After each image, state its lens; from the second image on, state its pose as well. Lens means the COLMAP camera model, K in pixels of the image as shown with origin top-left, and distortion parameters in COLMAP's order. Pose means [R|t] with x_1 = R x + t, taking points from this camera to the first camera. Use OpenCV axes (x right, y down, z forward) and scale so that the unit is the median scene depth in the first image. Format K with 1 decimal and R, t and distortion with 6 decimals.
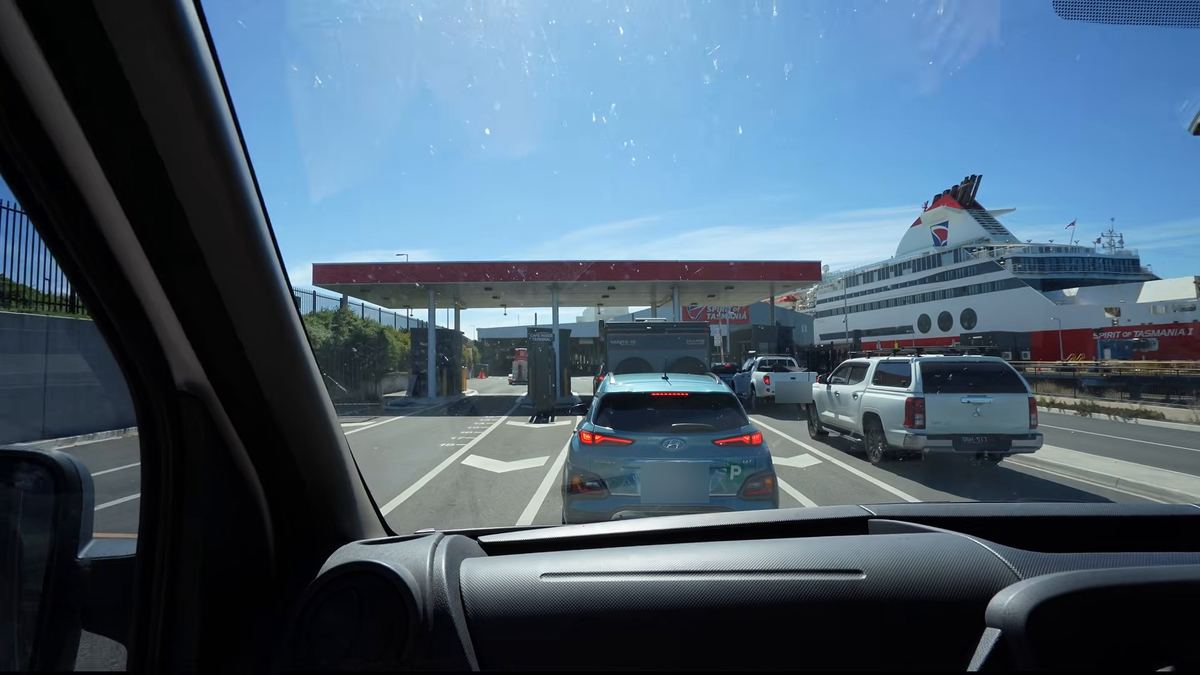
lens RADIAL K [[1151.8, 0, 599.6], [0, 1151.8, 336.9], [0, 0, 1]] dist [0.099900, 0.000000]
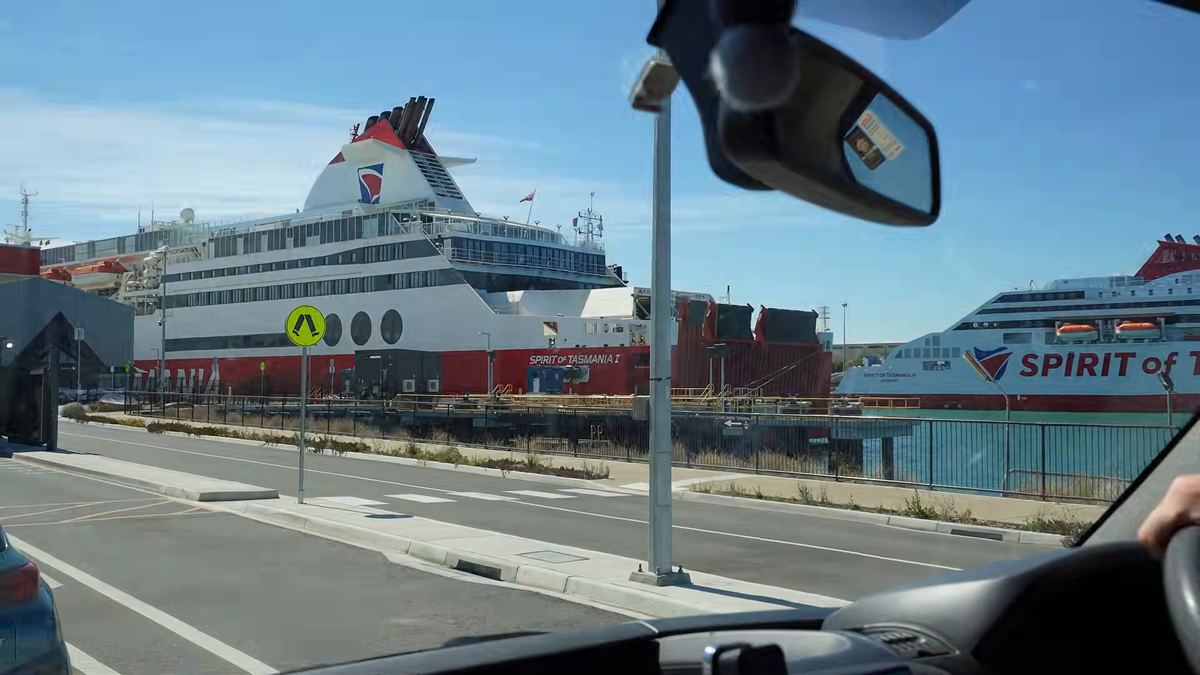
lens RADIAL K [[1151.8, 0, 598.6], [0, 1151.8, 329.4], [0, 0, 1]] dist [0.099900, 0.000000]
pose [[0.765120, 0.050066, 0.641938, -0.000128], [-0.030169, 0.998665, -0.041929, 0.009127], [-0.643180, 0.012714, 0.765609, 0.452698]]
